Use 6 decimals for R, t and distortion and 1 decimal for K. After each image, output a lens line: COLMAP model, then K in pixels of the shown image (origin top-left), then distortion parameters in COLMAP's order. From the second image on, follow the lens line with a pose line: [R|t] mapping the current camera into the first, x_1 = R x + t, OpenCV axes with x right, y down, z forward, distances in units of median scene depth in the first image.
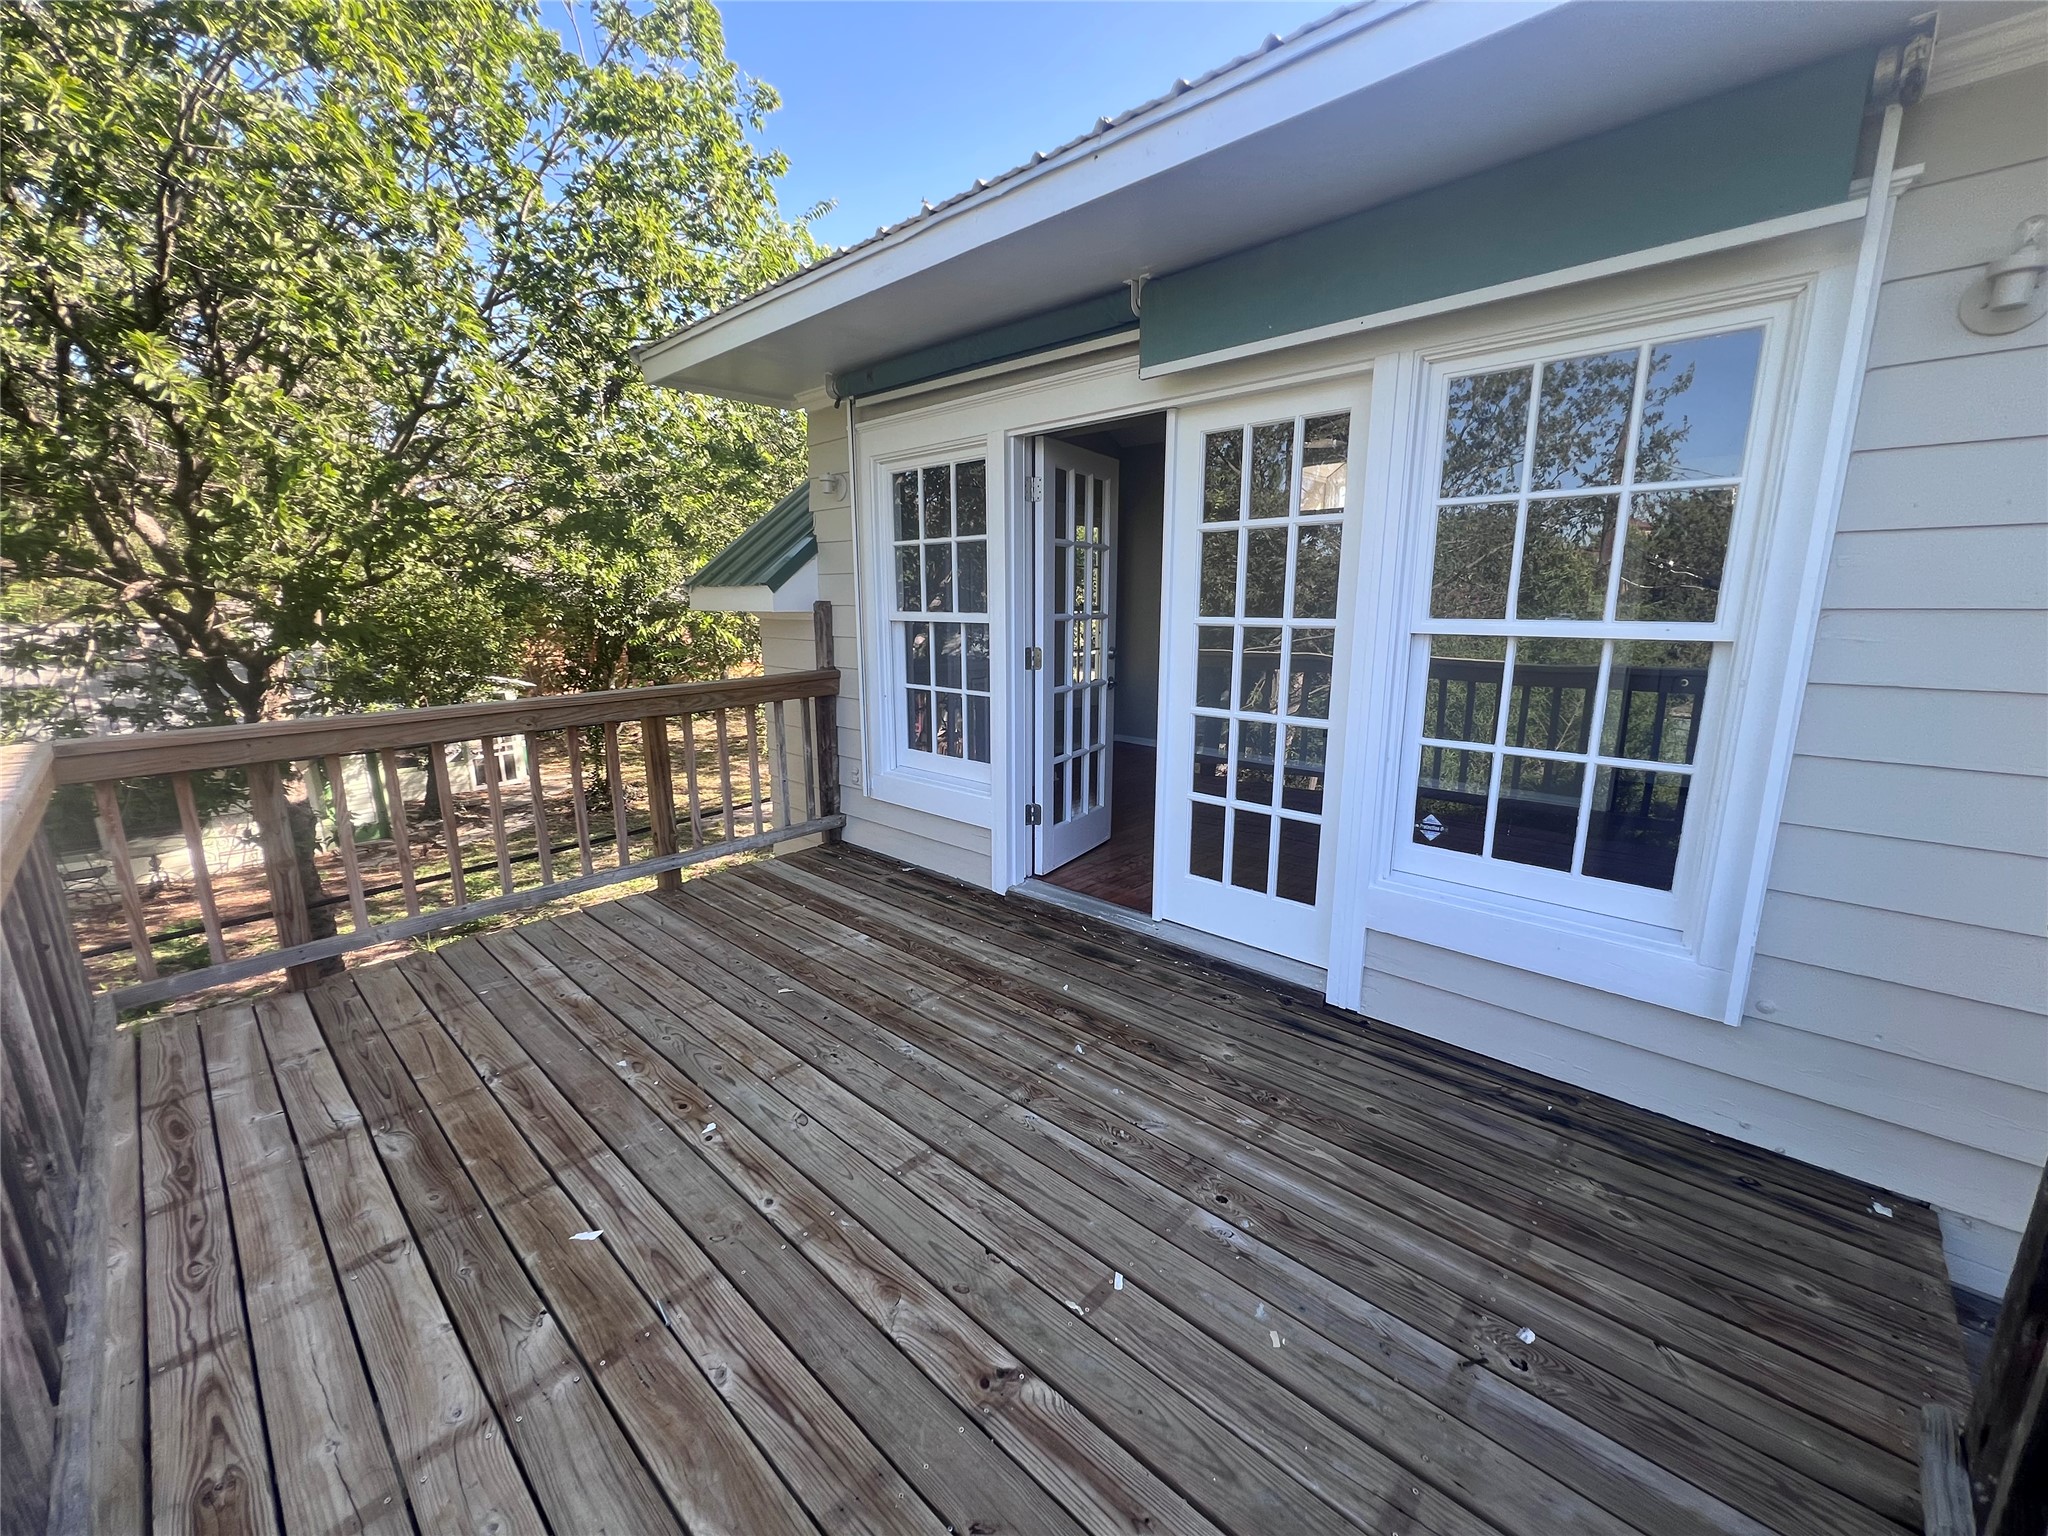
lens RADIAL K [[818.8, 0, 1018.0], [0, 818.8, 773.9], [0, 0, 1]] dist [-0.003228, -0.000607]
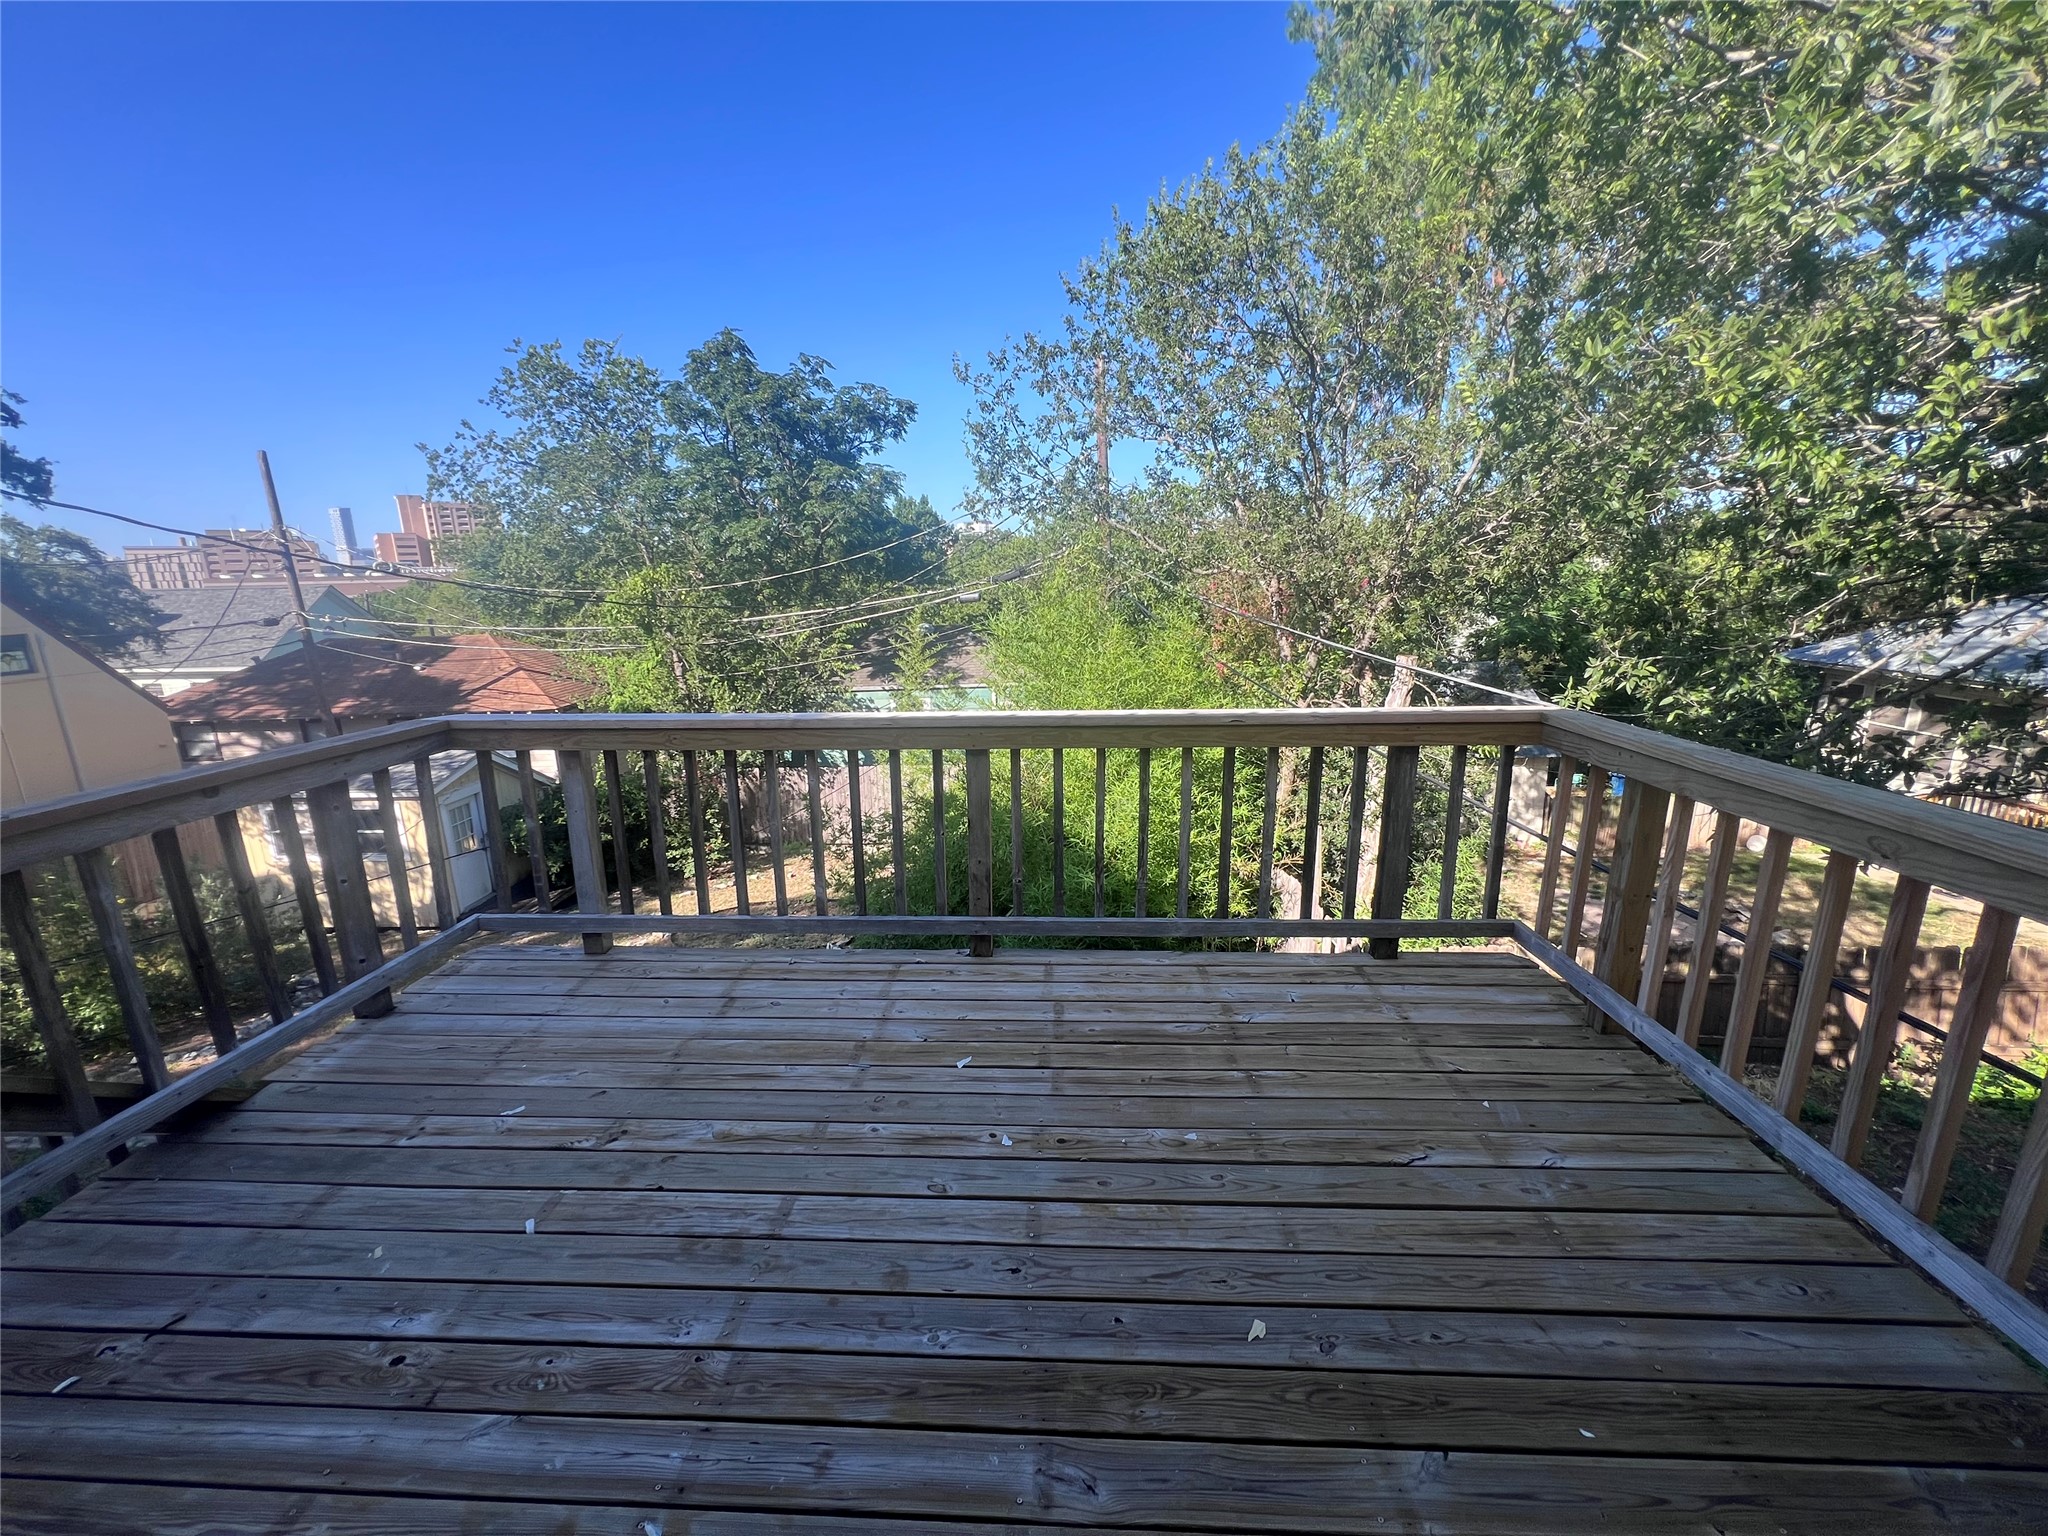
lens RADIAL K [[818.8, 0, 1024.0], [0, 818.8, 773.1], [0, 0, 1]] dist [-0.003228, -0.000607]
pose [[-0.764251, 0.169819, -0.622159, 0.160961], [-0.108929, 0.916858, 0.384065, -0.384745], [0.635653, 0.361293, -0.682211, 1.601743]]
